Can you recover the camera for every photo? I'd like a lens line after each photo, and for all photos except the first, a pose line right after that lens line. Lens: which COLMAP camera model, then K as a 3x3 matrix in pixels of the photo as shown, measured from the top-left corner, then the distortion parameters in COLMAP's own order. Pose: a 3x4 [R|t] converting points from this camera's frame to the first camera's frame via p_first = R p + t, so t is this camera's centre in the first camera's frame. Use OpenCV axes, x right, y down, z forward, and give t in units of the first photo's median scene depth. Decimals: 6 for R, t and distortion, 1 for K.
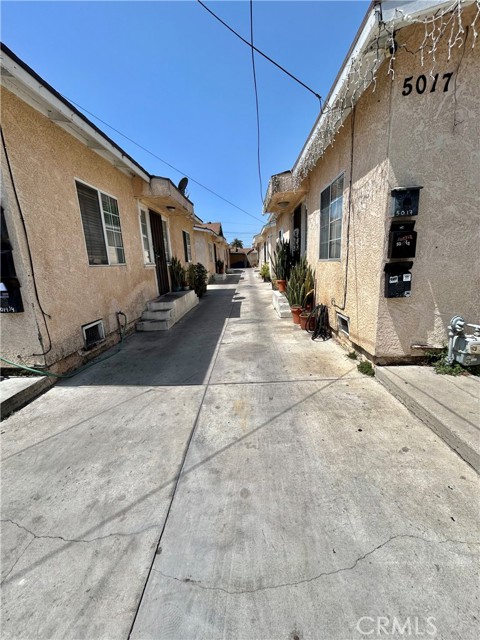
lens RADIAL K [[258.0, 0, 241.8], [0, 258.0, 320.1], [0, 0, 1]] dist [0.002079, -0.000840]
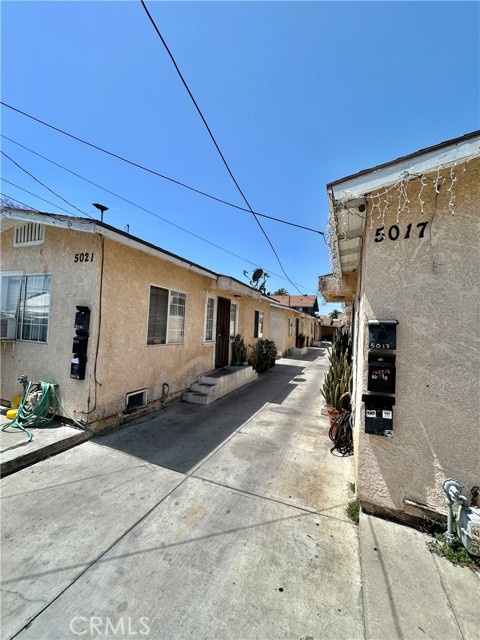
lens RADIAL K [[258.0, 0, 241.5], [0, 258.0, 320.6], [0, 0, 1]] dist [0.002079, -0.000840]
pose [[0.927799, 0.082187, -0.363915, 0.417448], [-0.169813, 0.961564, -0.215775, -0.177731], [0.332194, 0.261993, 0.906094, -0.065484]]
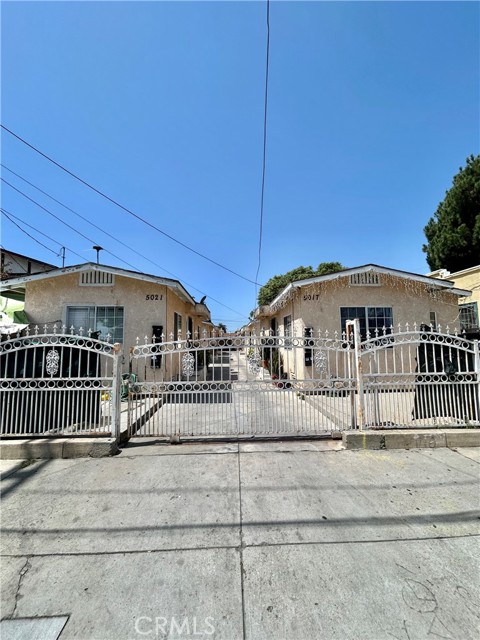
lens RADIAL K [[258.0, 0, 243.9], [0, 258.0, 319.0], [0, 0, 1]] dist [0.002079, -0.000840]
pose [[0.996367, 0.040709, 0.074797, -0.255735], [-0.015000, 0.948502, -0.316416, 0.271943], [-0.083826, 0.314145, 0.945667, -1.439318]]
